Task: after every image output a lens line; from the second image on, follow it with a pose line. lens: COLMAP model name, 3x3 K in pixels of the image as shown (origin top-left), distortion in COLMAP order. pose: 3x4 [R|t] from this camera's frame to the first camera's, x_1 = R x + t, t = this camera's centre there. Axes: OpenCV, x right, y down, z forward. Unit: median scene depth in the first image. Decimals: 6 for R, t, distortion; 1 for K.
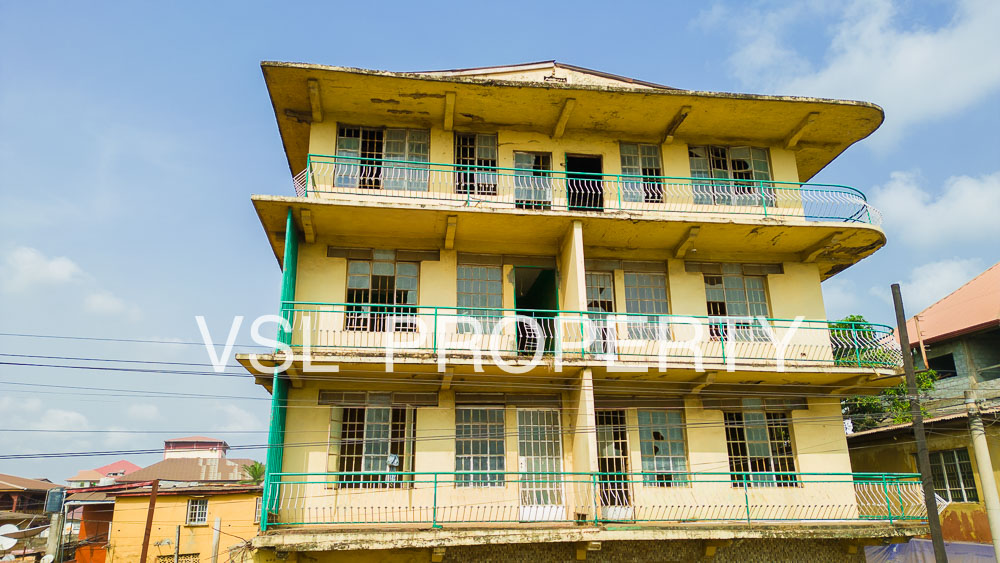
lens RADIAL K [[703.9, 0, 496.8], [0, 703.9, 281.9], [0, 0, 1]] dist [0.050480, -0.033512]
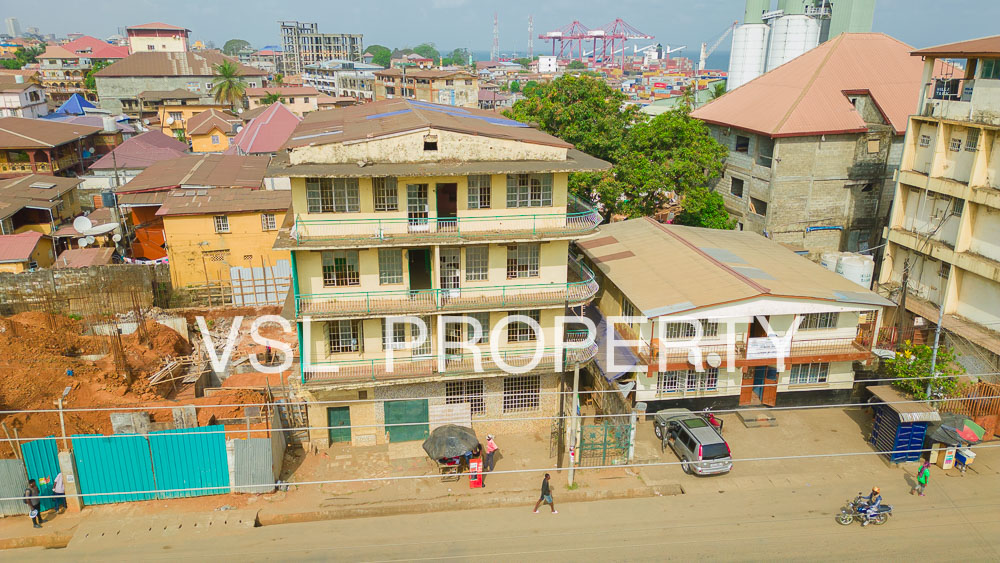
lens RADIAL K [[703.9, 0, 495.0], [0, 703.9, 281.0], [0, 0, 1]] dist [0.050480, -0.033512]
pose [[0.998976, 0.003112, 0.045129, 0.176077], [-0.029078, 0.808390, 0.587929, -1.096413], [-0.034652, -0.588640, 0.807653, -0.625279]]
